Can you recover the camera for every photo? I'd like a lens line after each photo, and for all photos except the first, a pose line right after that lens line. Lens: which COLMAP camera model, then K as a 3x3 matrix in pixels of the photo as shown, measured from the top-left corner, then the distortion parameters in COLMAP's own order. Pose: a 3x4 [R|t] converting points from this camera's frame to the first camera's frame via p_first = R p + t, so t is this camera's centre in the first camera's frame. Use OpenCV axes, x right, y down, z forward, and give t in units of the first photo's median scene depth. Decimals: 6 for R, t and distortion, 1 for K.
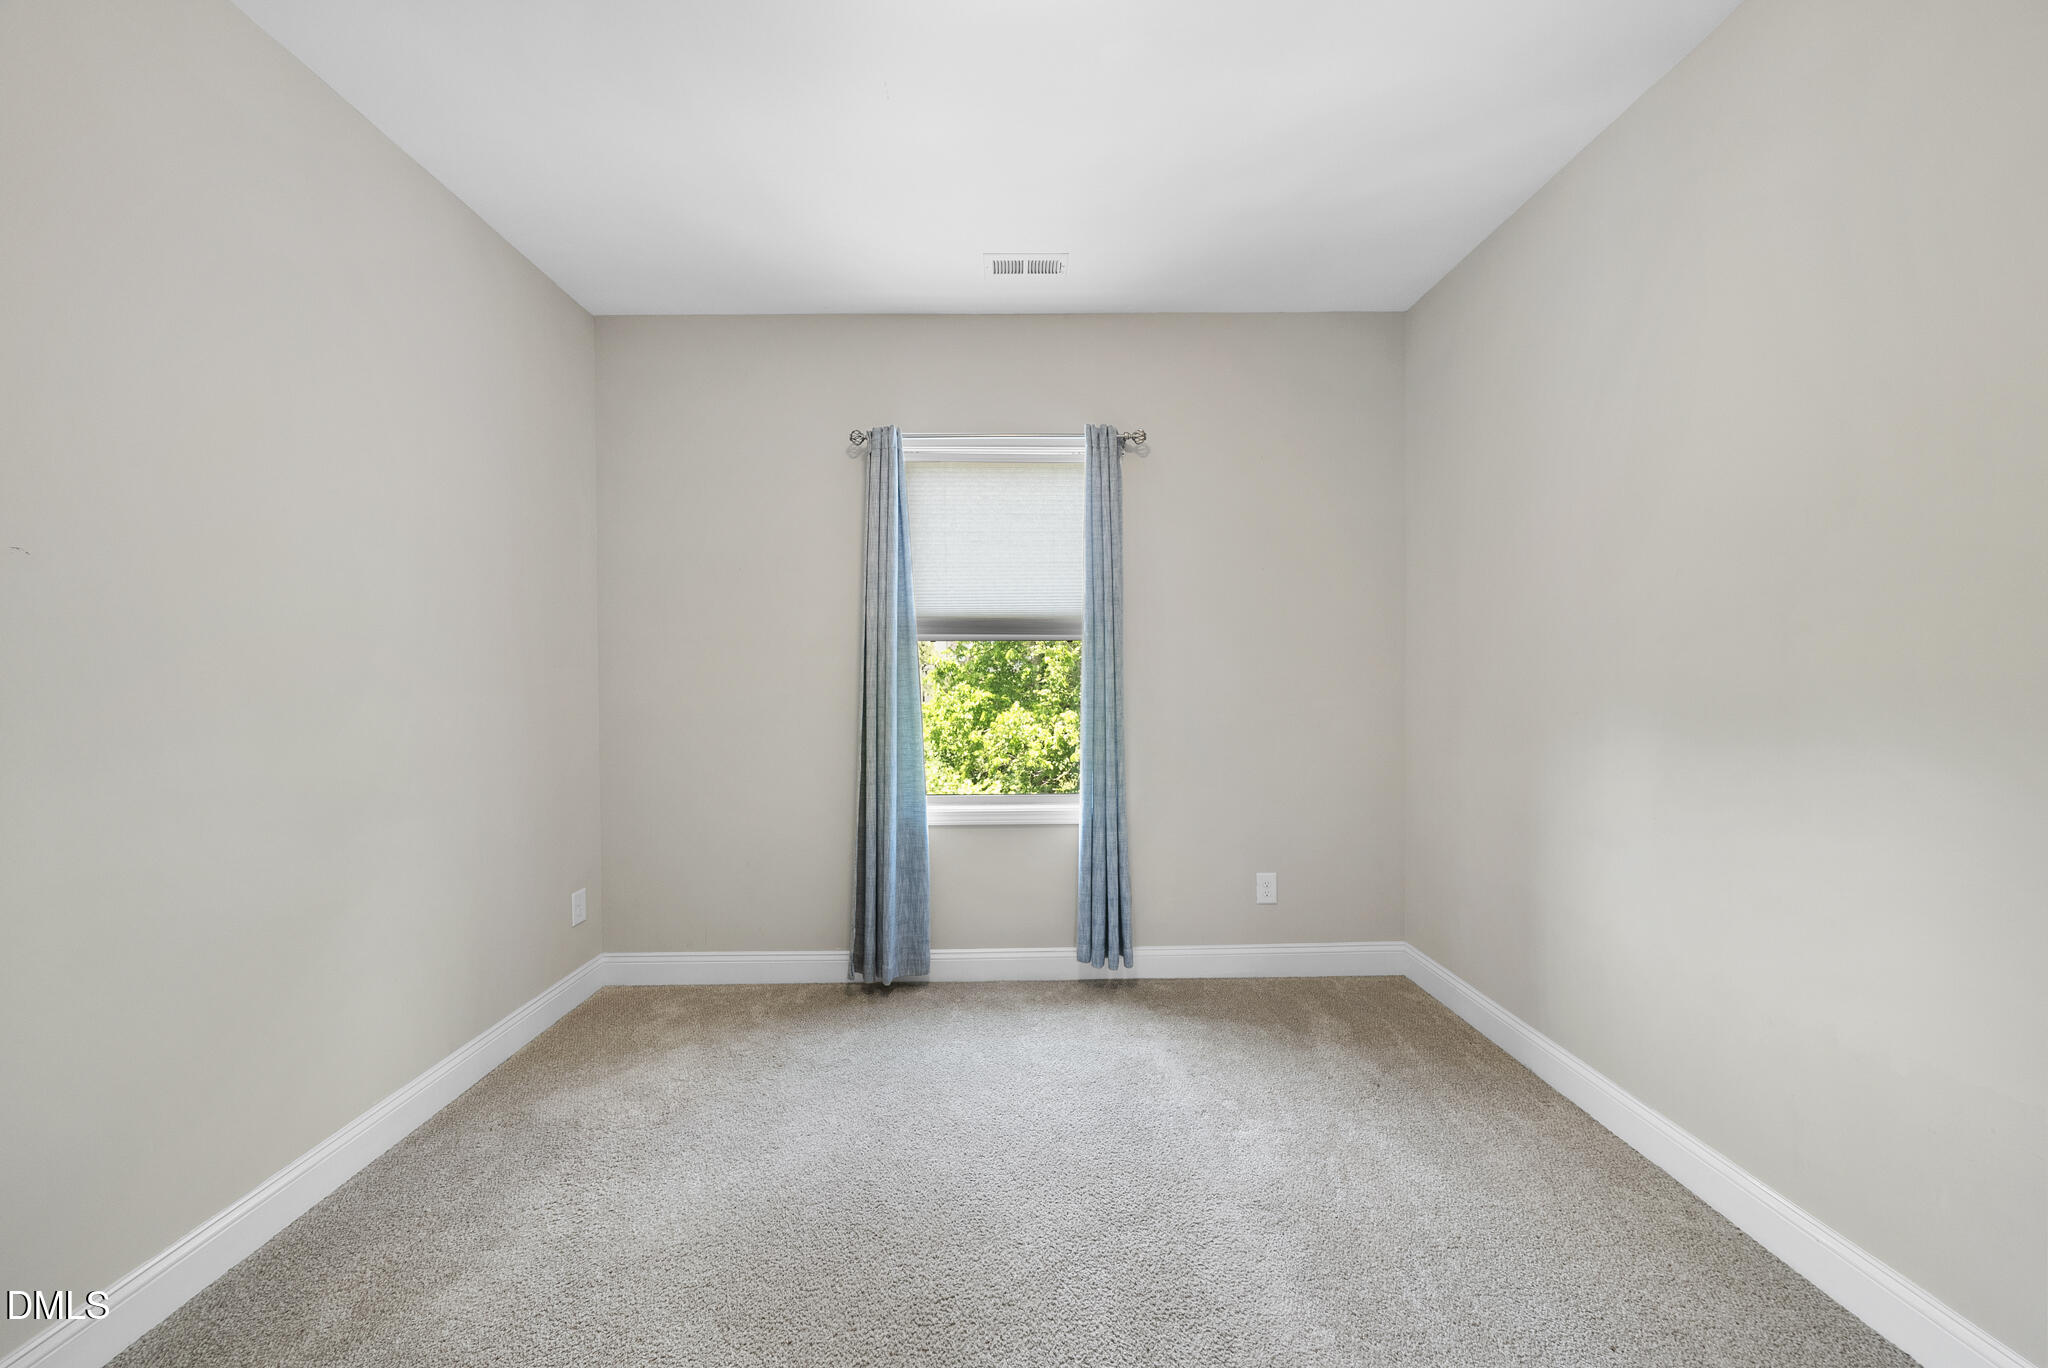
lens RADIAL K [[707.9, 0, 1023.0], [0, 707.9, 682.0], [0, 0, 1]] dist [-0.002384, -0.000463]
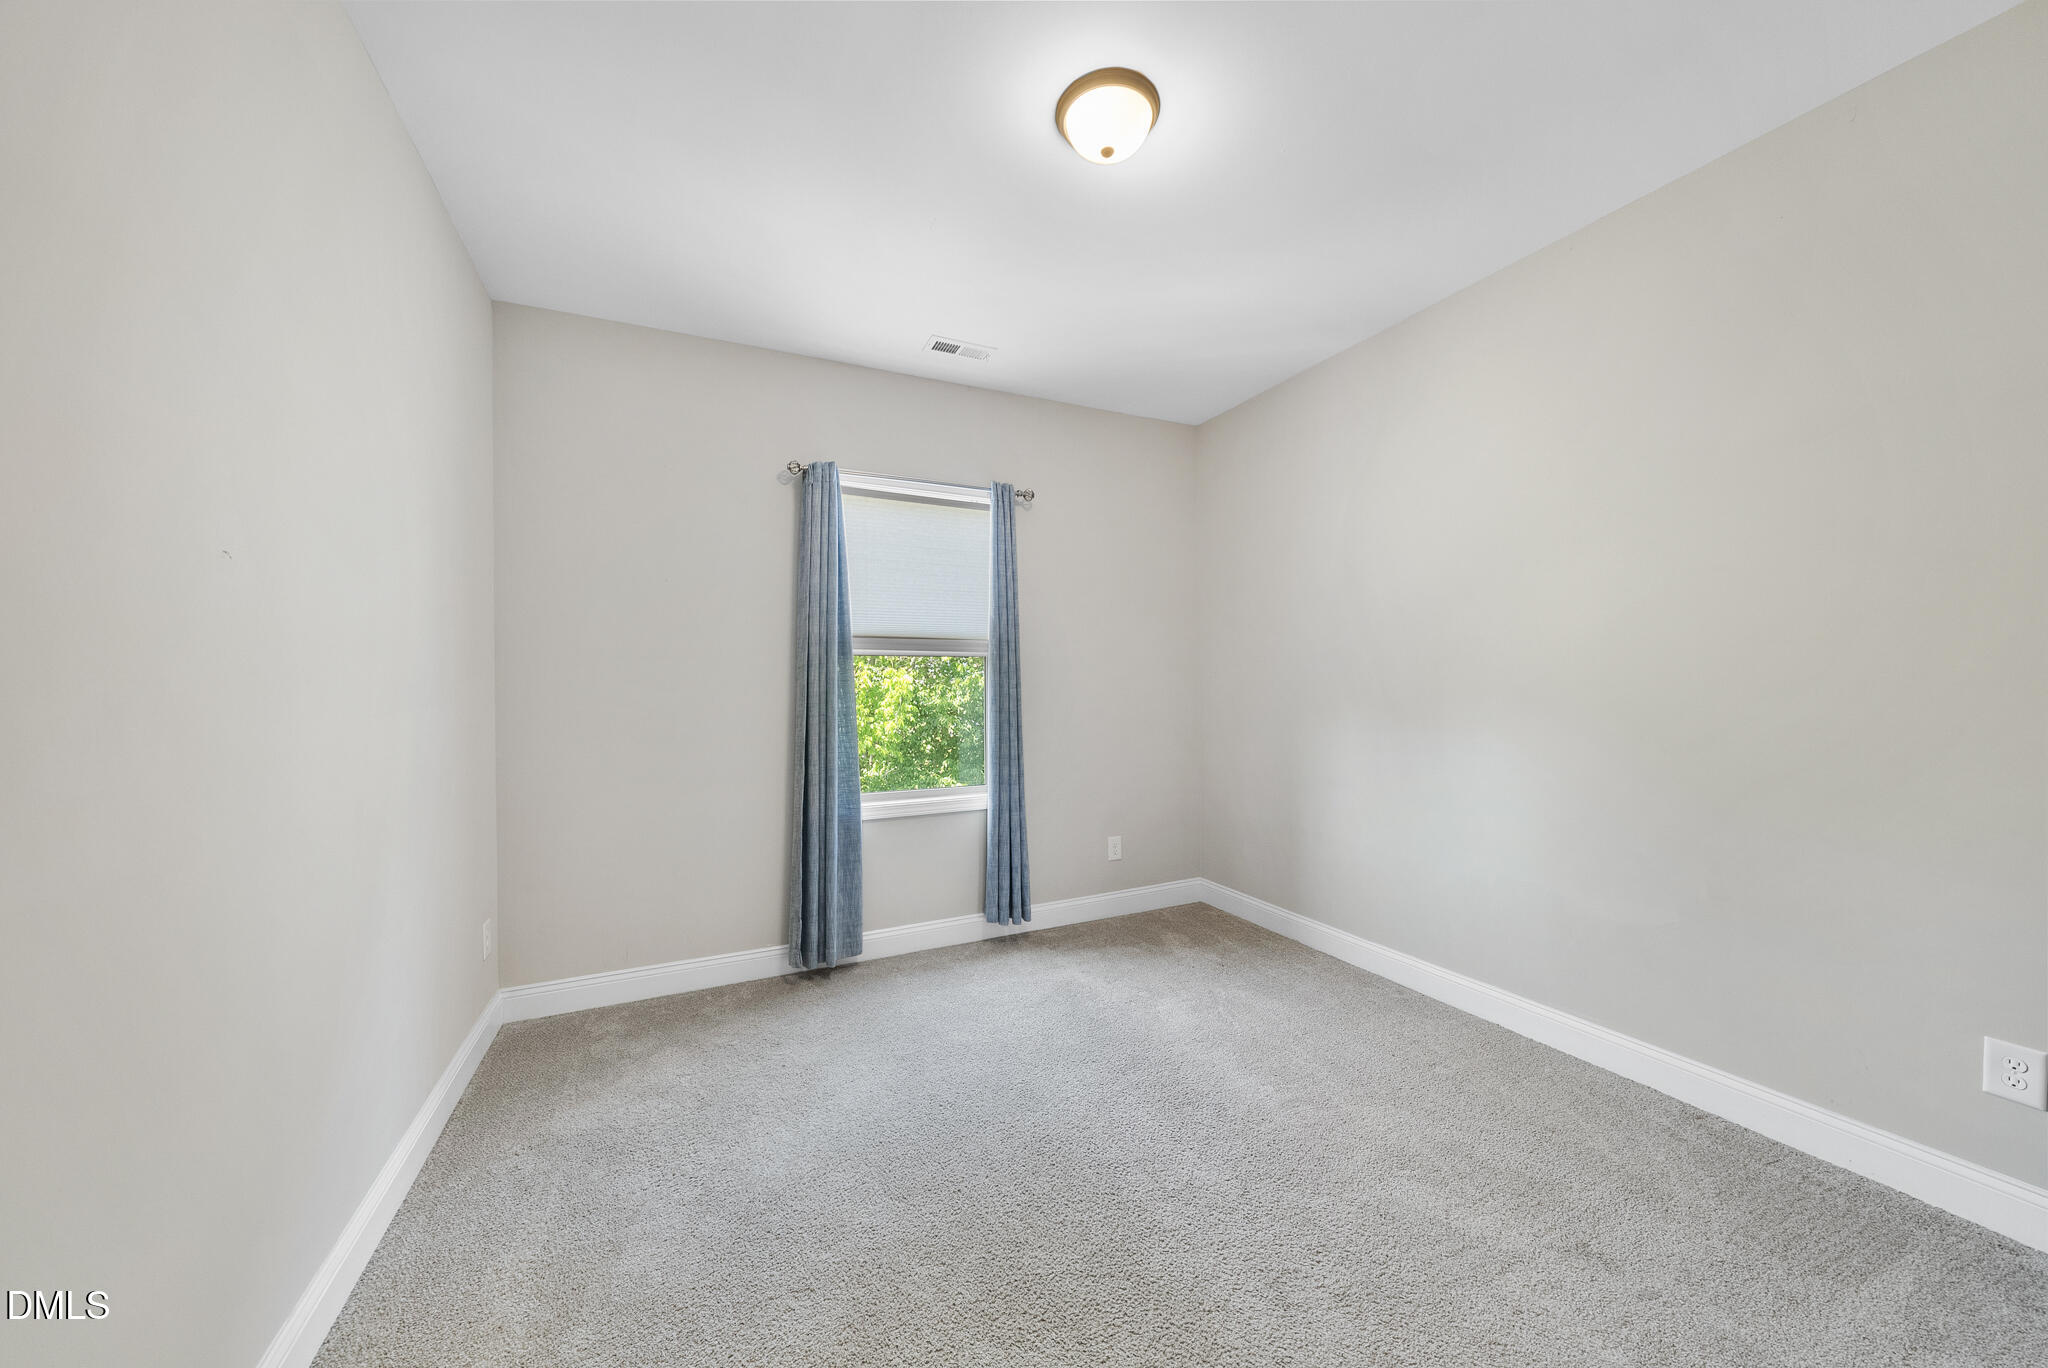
lens RADIAL K [[707.9, 0, 1024.4], [0, 707.9, 680.0], [0, 0, 1]] dist [-0.002384, -0.000463]
pose [[0.909193, 0.001142, 0.416373, -0.374136], [0.006420, 0.999839, -0.016761, 0.001524], [-0.416325, 0.017912, 0.909040, -0.132279]]
